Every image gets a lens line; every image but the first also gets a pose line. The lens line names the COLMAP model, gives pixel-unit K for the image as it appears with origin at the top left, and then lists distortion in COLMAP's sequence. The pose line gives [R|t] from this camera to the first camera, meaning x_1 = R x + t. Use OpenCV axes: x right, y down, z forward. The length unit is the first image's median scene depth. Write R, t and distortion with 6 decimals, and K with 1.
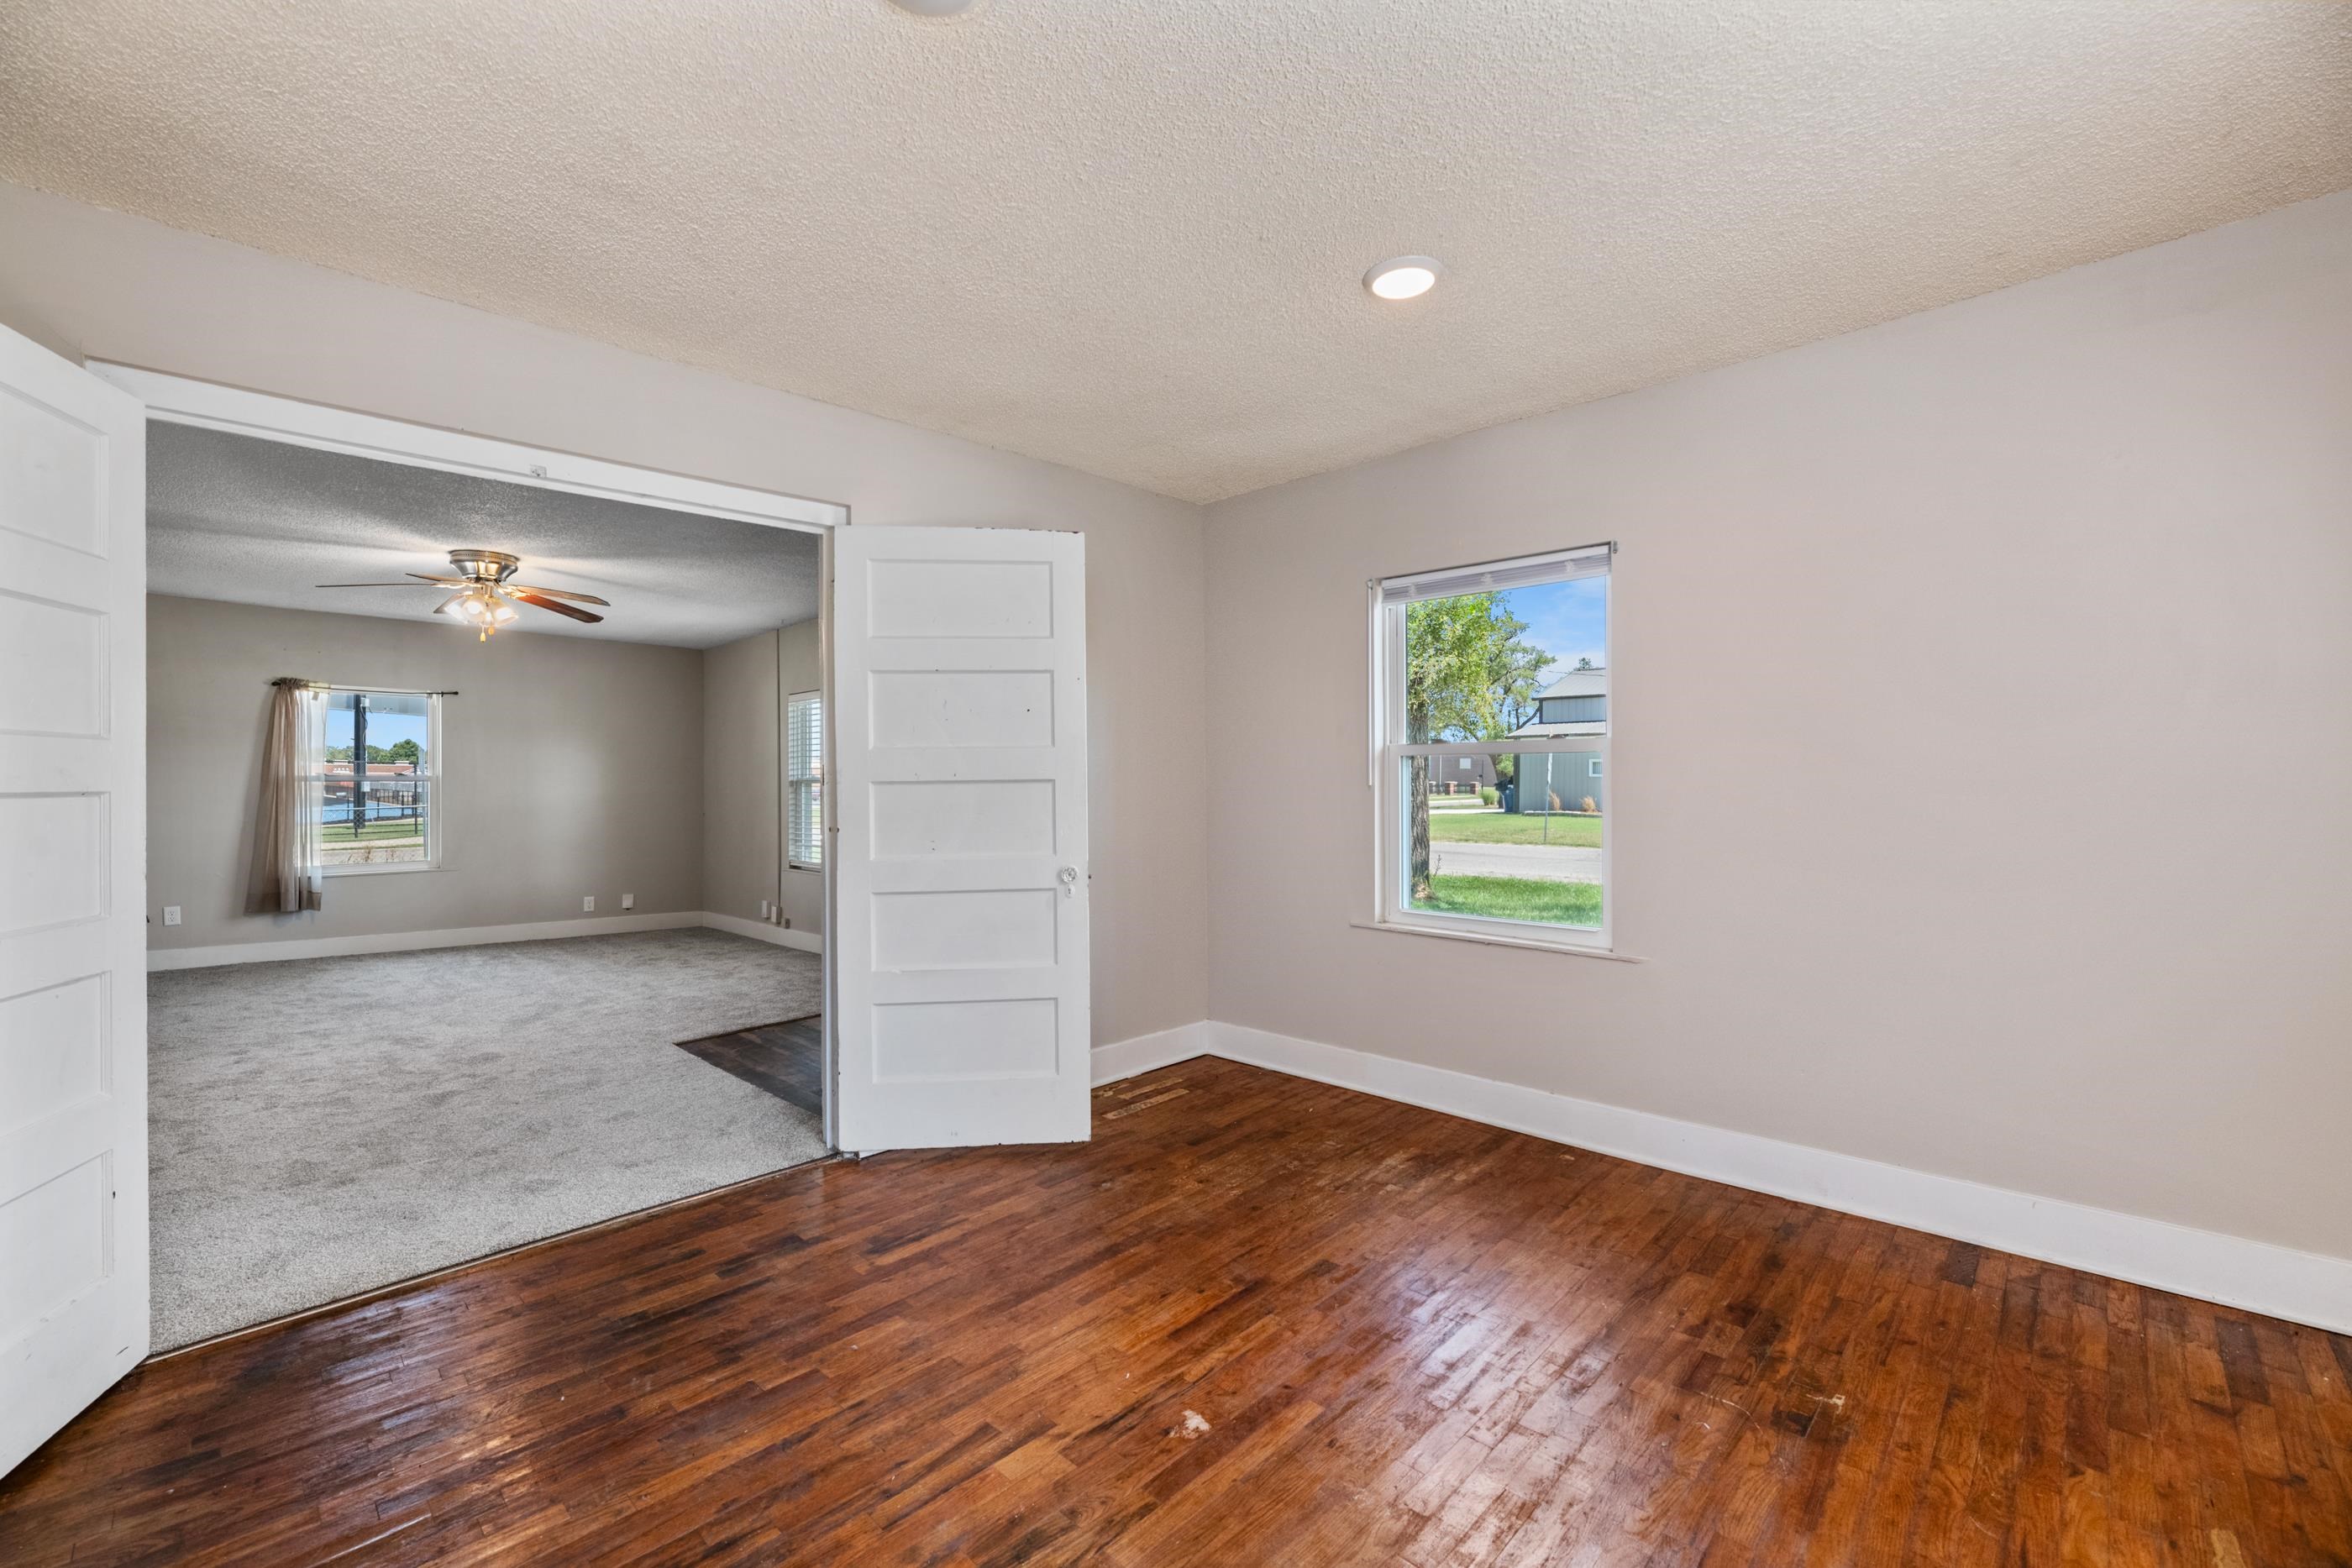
lens RADIAL K [[975.3, 0, 1167.1], [0, 975.3, 787.4], [0, 0, 1]] dist [-0.004810, -0.000780]
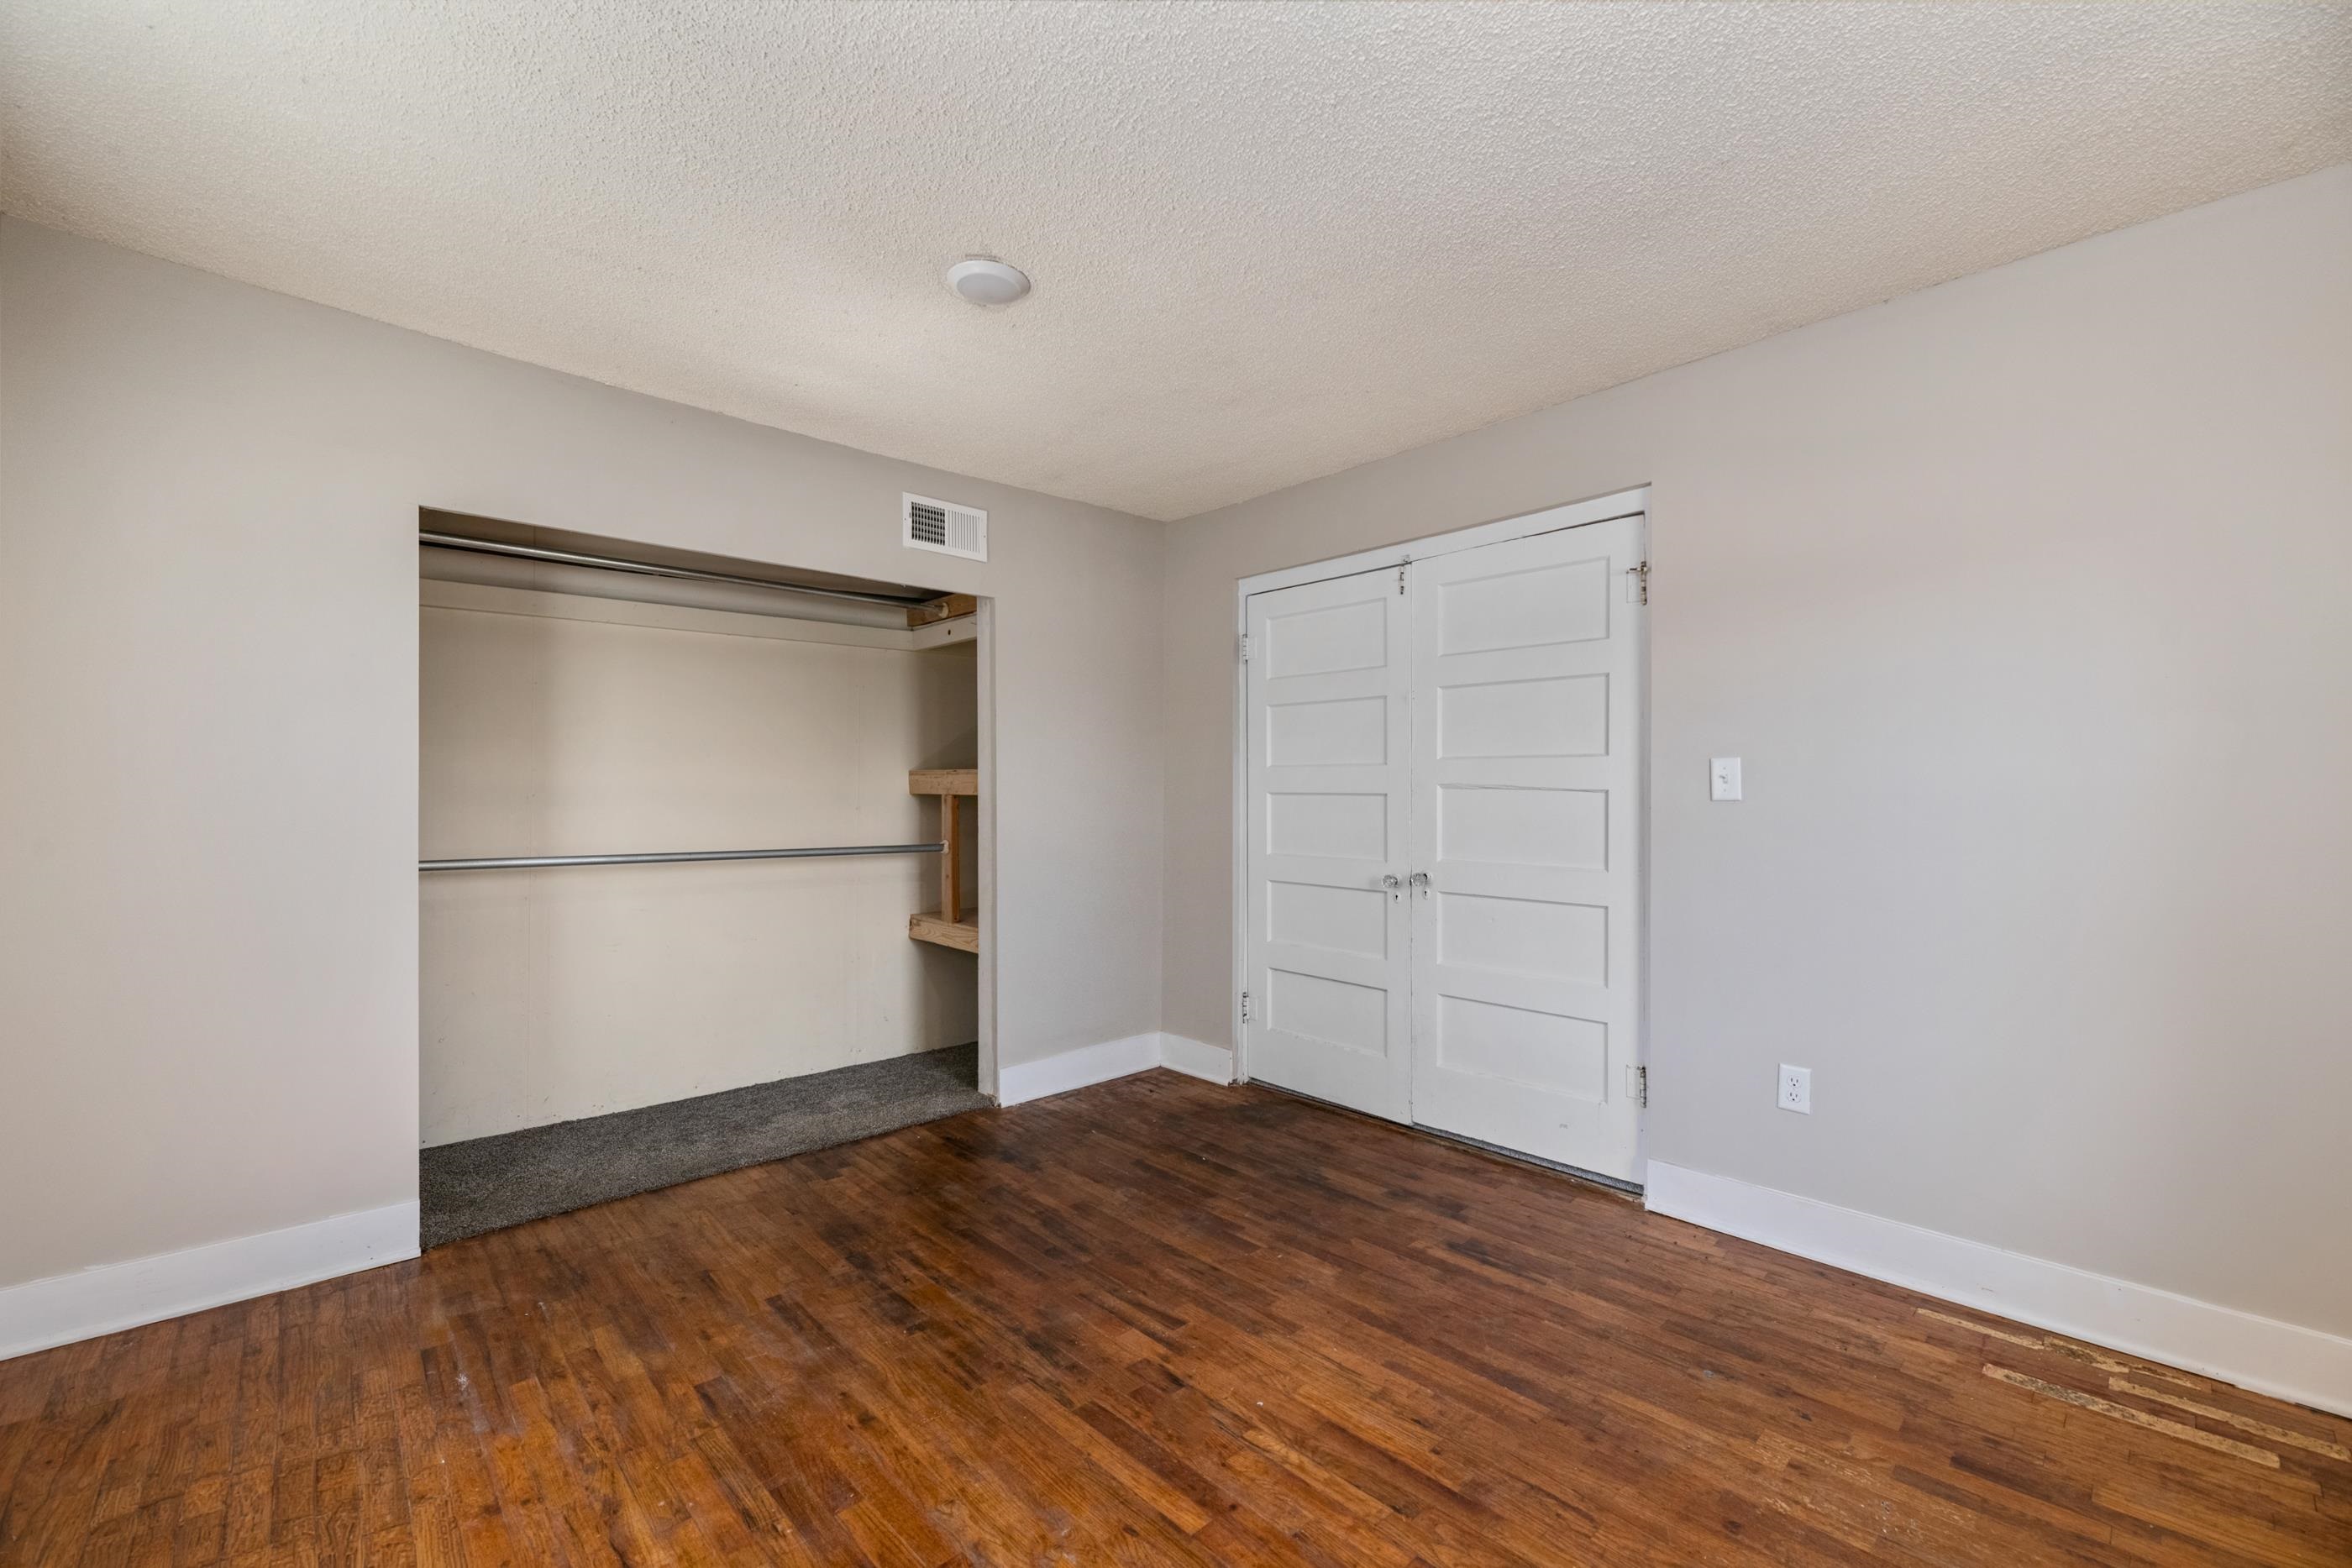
lens RADIAL K [[986.7, 0, 1169.3], [0, 986.7, 784.0], [0, 0, 1]] dist [-0.002213, -0.000675]
pose [[-0.042548, 0.002568, -0.999091, 0.815025], [-0.004928, 0.999984, 0.002780, -0.009731], [0.999082, 0.005042, -0.042535, 0.817037]]
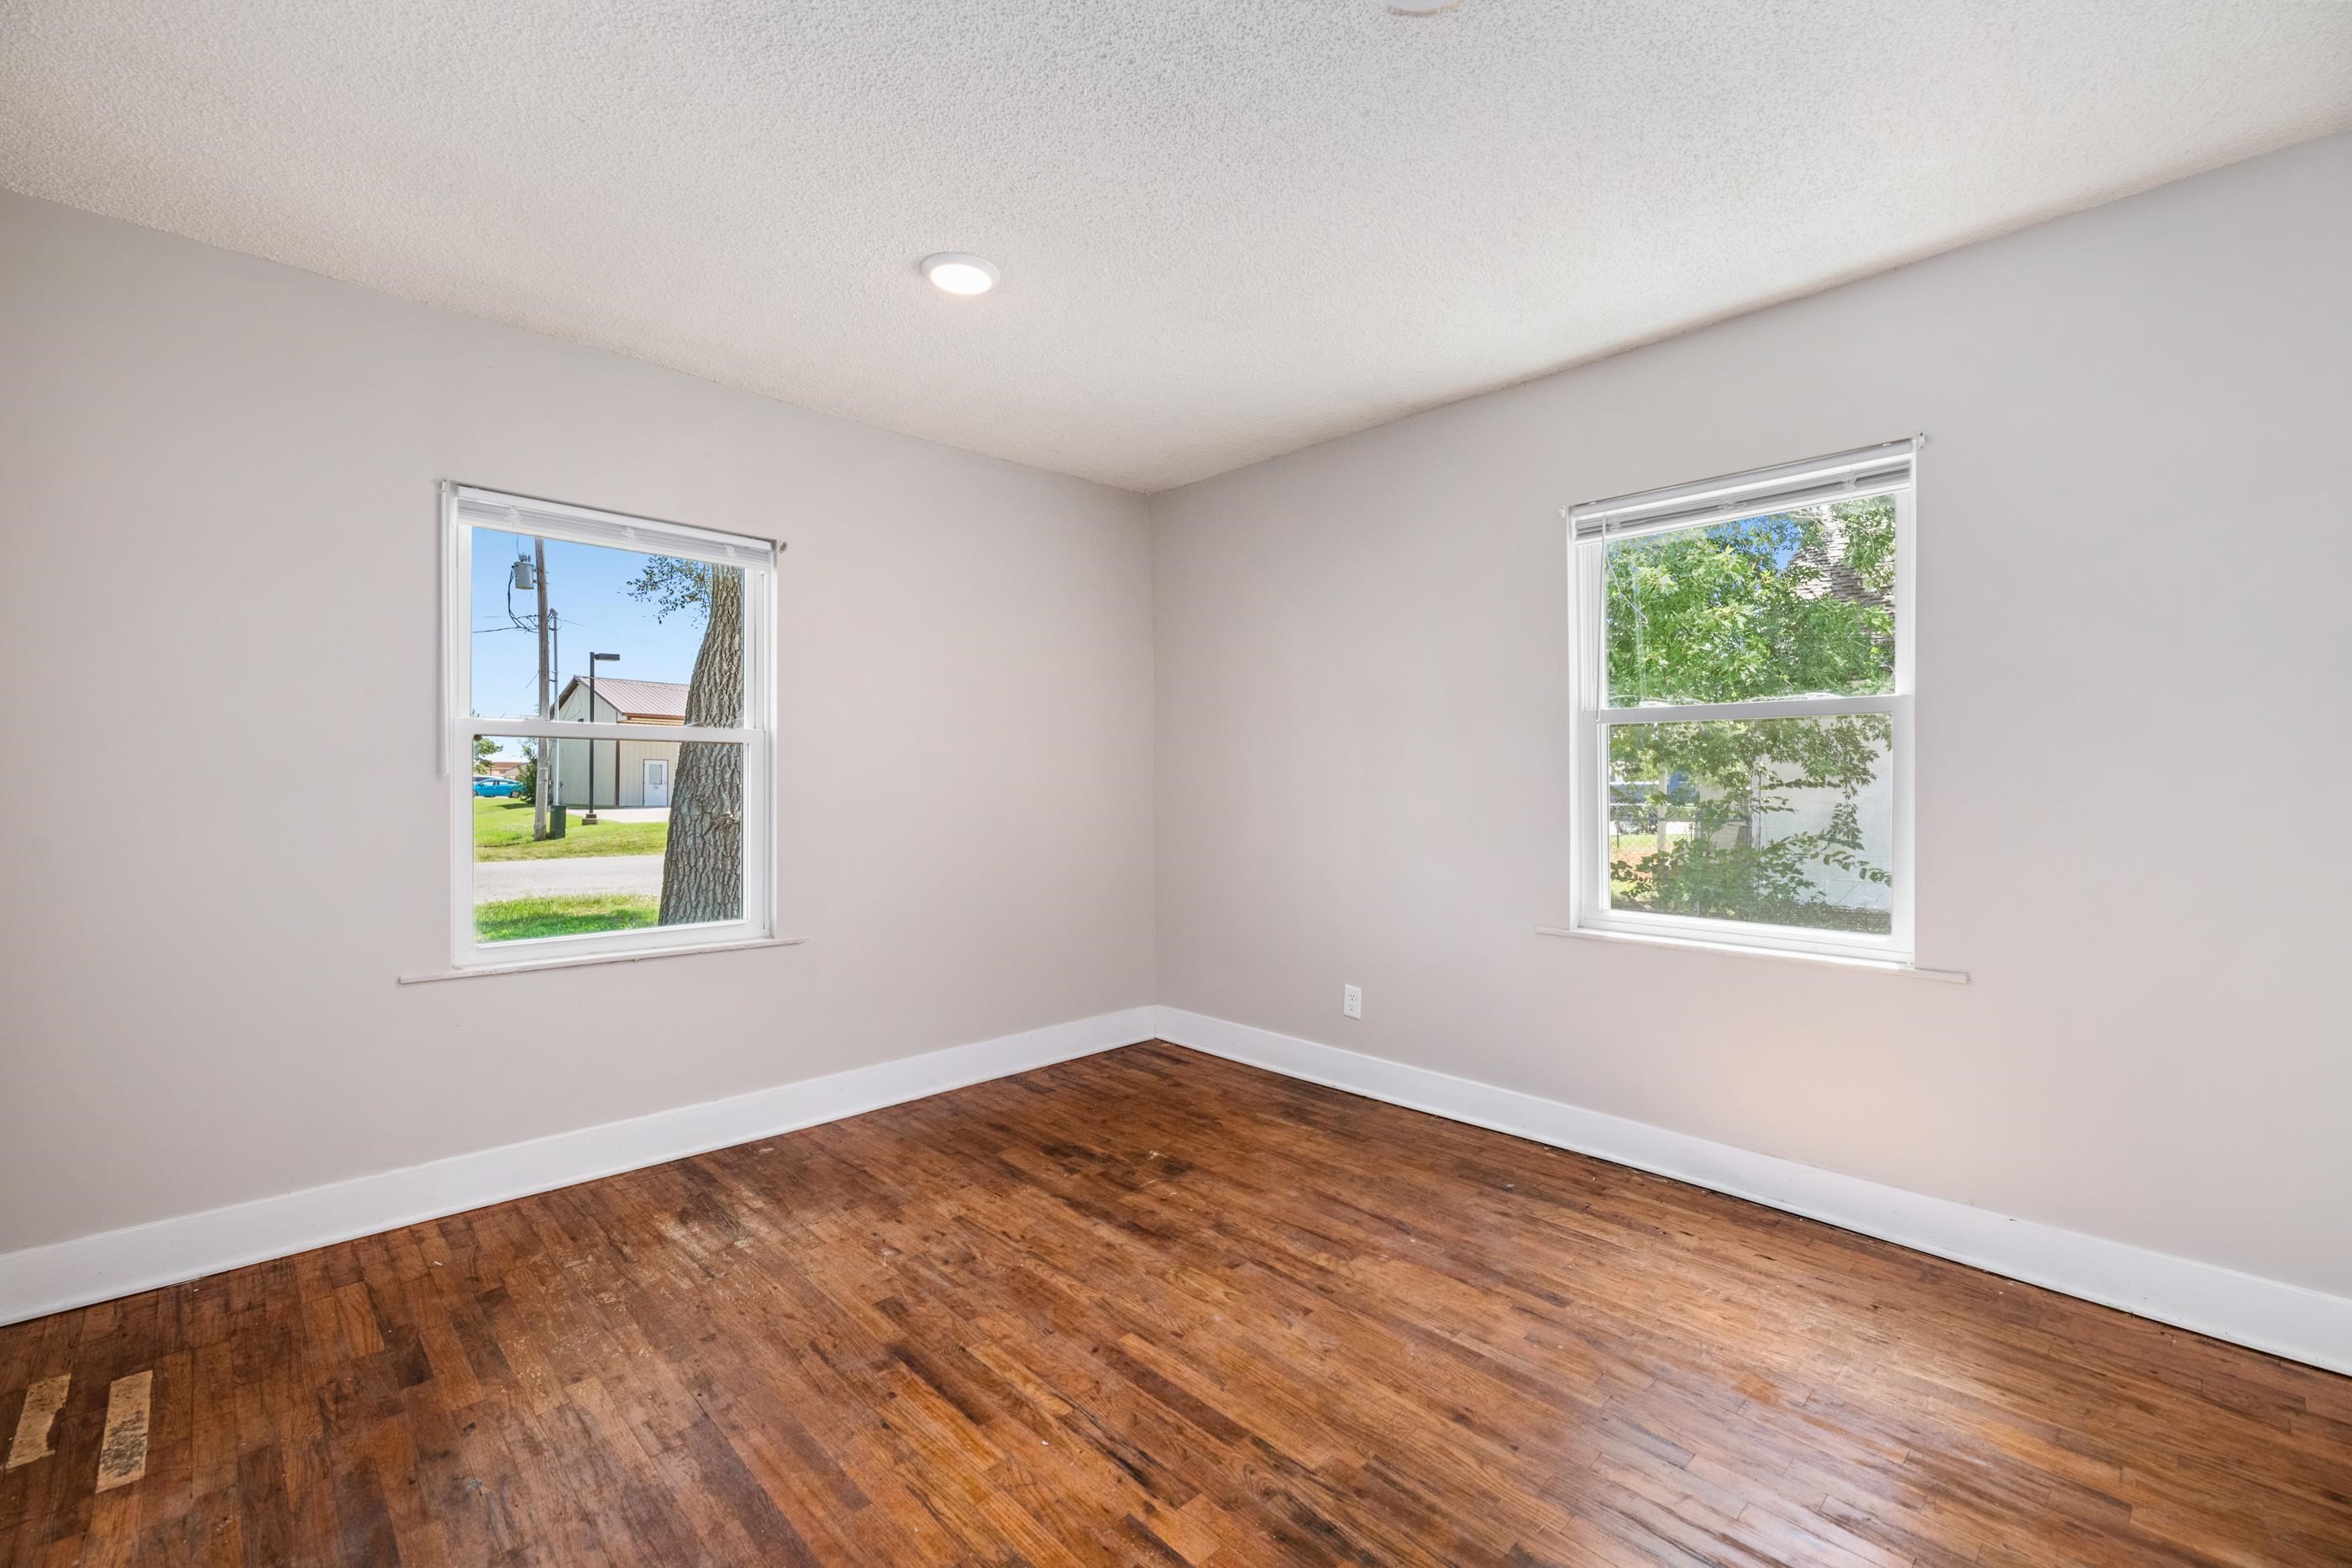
lens RADIAL K [[1004.2, 0, 1173.3], [0, 1004.2, 770.4], [0, 0, 1]] dist [-0.001438, -0.001266]
pose [[0.026309, 0.012732, 0.999573, -0.788837], [0.002428, 0.999915, -0.012800, 0.013564], [-0.999651, 0.002763, 0.026276, 0.741790]]
